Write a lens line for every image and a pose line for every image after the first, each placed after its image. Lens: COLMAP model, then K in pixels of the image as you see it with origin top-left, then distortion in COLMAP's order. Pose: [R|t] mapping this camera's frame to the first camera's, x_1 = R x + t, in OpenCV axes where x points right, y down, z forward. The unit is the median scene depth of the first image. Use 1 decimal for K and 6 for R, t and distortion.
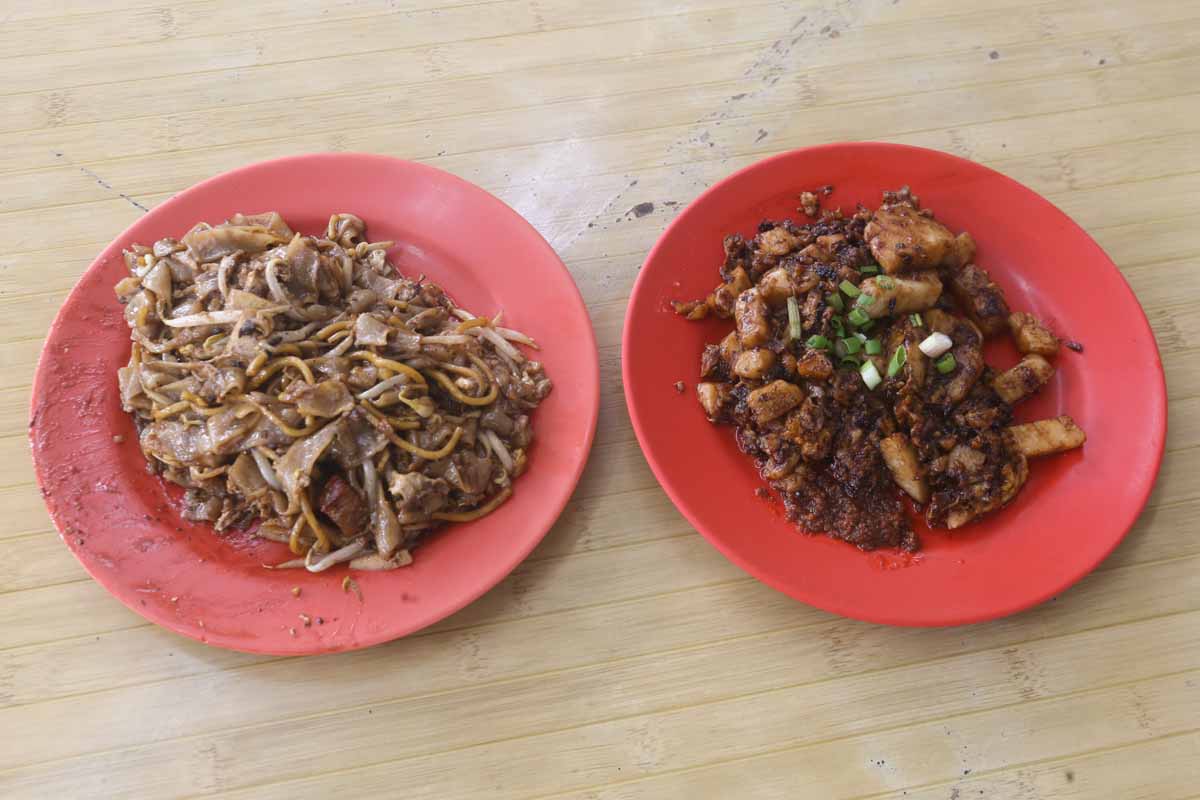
lens RADIAL K [[1328.2, 0, 600.0], [0, 1328.2, 400.0], [0, 0, 1]] dist [-0.017514, 0.001313]
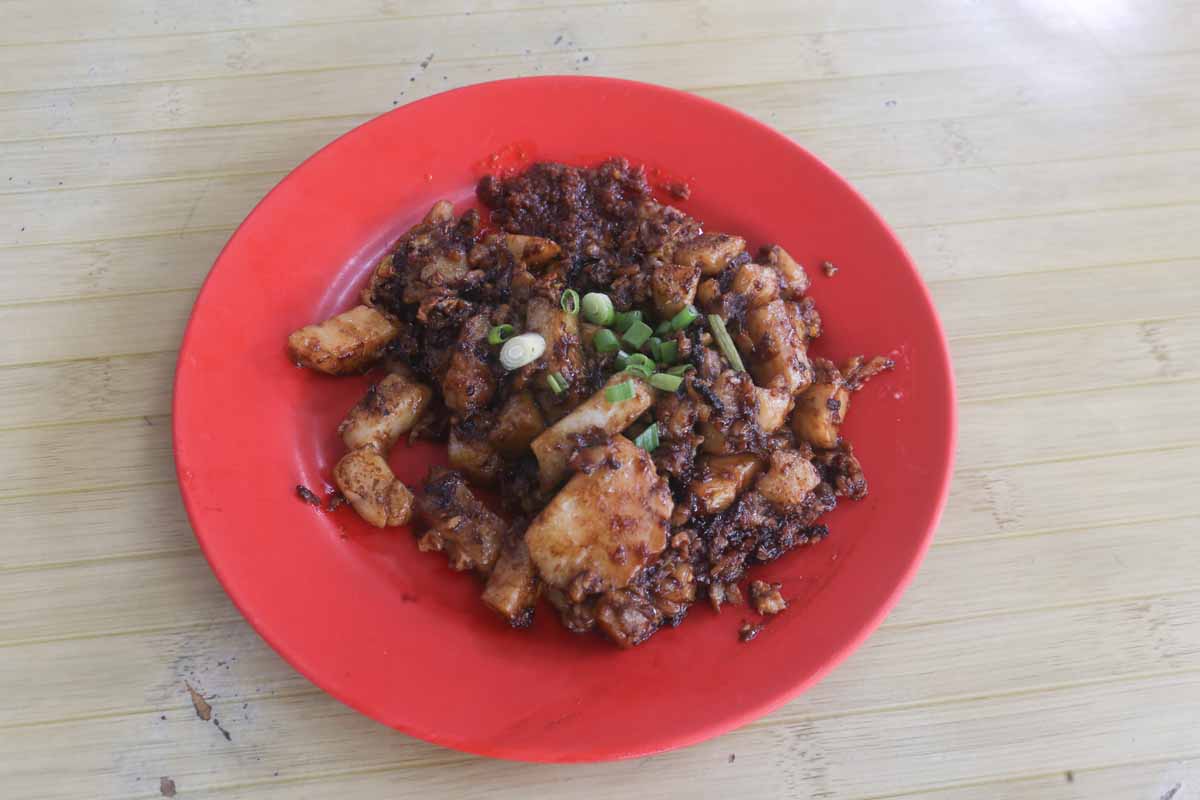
lens RADIAL K [[1328.2, 0, 600.0], [0, 1328.2, 400.0], [0, 0, 1]] dist [-0.017514, 0.001313]
pose [[-0.942683, 0.246612, -0.224791, 0.379375], [-0.319712, -0.474576, 0.820099, -0.637434], [0.095565, 0.844962, 0.526220, 0.666471]]
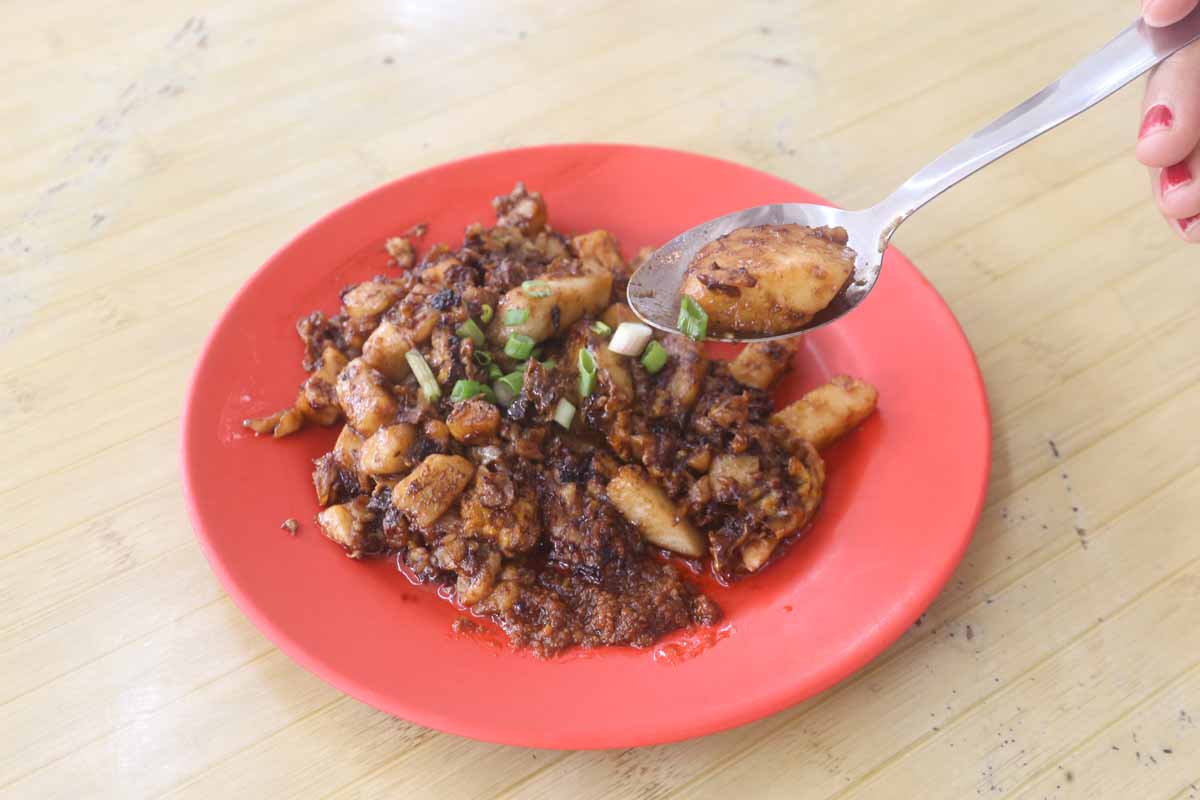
lens RADIAL K [[1468.0, 0, 600.0], [0, 1468.0, 400.0], [0, 0, 1]] dist [-0.008622, -0.001504]
pose [[0.918364, -0.315687, 0.238640, 0.048203], [0.367174, 0.904661, -0.216268, 0.145742], [-0.147615, 0.286235, 0.946720, 0.295518]]
